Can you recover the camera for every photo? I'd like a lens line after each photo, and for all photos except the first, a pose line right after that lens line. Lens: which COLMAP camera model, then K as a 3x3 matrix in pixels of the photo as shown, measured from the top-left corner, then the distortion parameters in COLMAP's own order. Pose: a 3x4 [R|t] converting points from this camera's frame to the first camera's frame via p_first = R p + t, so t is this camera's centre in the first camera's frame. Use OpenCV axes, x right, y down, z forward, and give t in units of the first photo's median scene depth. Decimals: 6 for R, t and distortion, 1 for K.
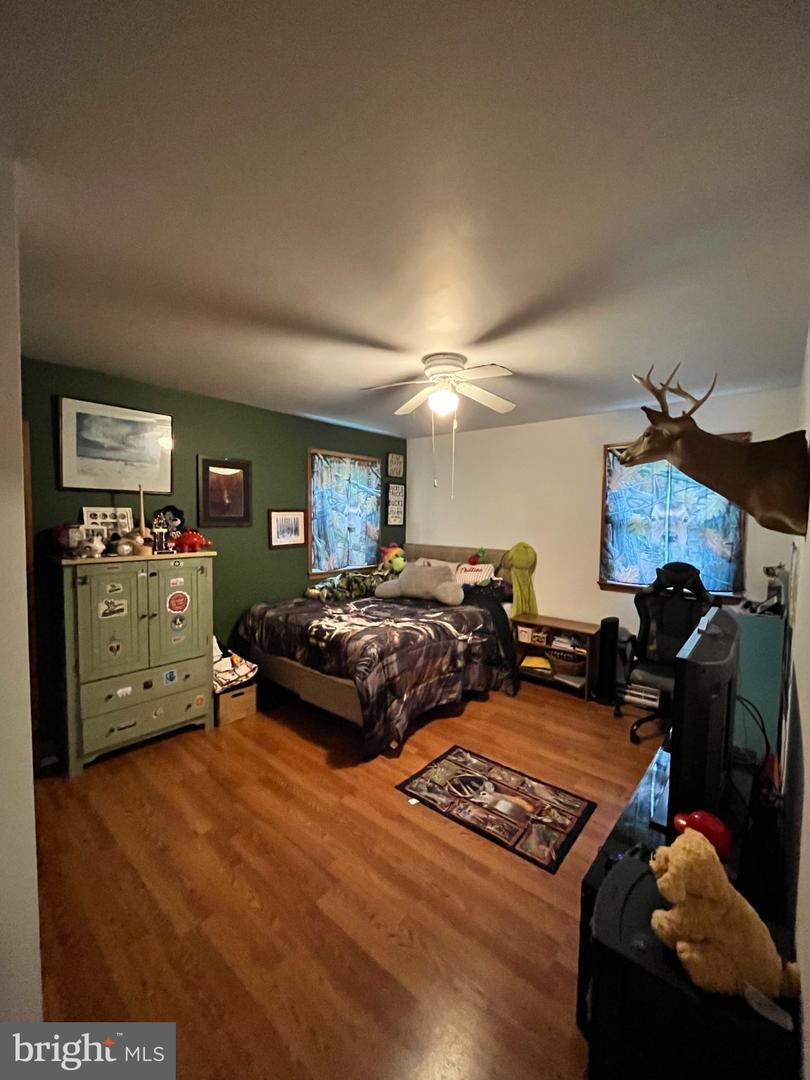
lens RADIAL K [[442.8, 0, 406.9], [0, 442.8, 539.5], [0, 0, 1]] dist [0.002945, -0.000262]
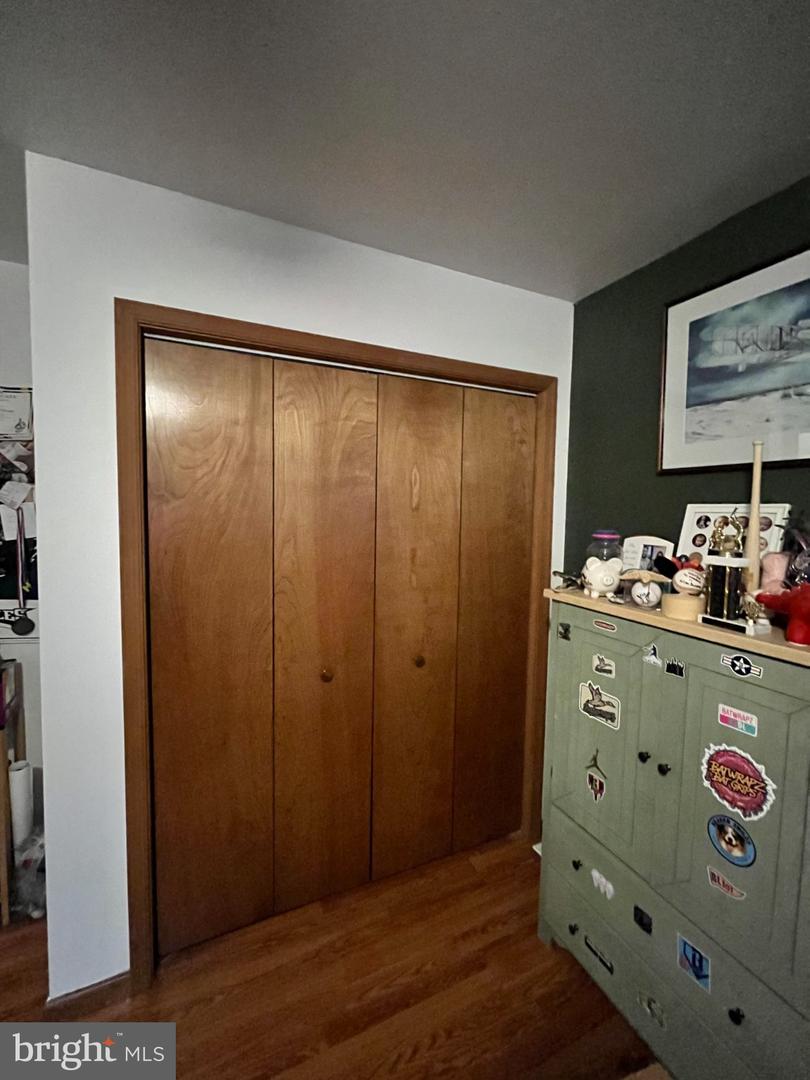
lens RADIAL K [[442.8, 0, 405.5], [0, 442.8, 538.3], [0, 0, 1]] dist [0.002945, -0.000262]
pose [[-0.422088, 0.040014, -0.905672, -0.118496], [-0.069713, 0.994635, 0.076434, -0.050001], [0.903871, 0.095399, -0.417033, 0.929067]]
